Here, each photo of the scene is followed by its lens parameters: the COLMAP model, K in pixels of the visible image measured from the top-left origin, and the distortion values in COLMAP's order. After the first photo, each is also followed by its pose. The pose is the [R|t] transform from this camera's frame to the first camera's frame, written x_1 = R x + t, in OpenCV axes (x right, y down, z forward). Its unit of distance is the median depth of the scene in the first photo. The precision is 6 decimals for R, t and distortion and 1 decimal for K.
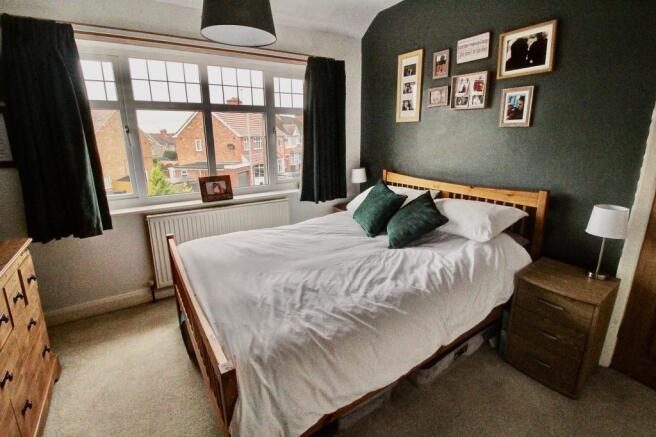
lens RADIAL K [[317.4, 0, 327.5], [0, 317.4, 211.8], [0, 0, 1]] dist [-0.011247, -0.006012]
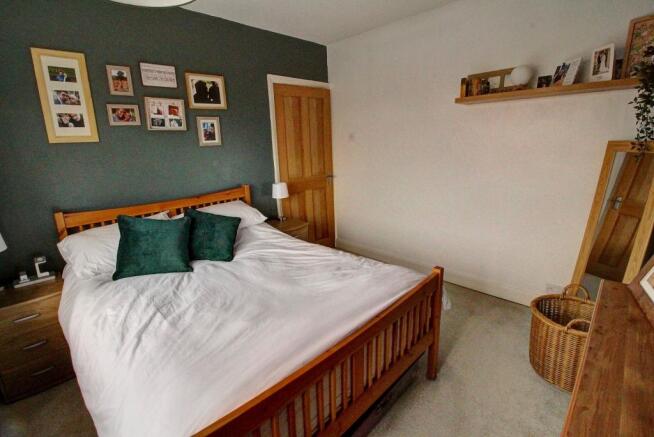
lens RADIAL K [[316.5, 0, 322.8], [0, 316.5, 217.5], [0, 0, 1]] dist [-0.011247, -0.006012]
pose [[-0.242816, -0.228477, 0.942782, -0.820936], [0.259773, 0.921059, 0.290118, -0.234520], [-0.934643, 0.315355, -0.164295, 0.807316]]
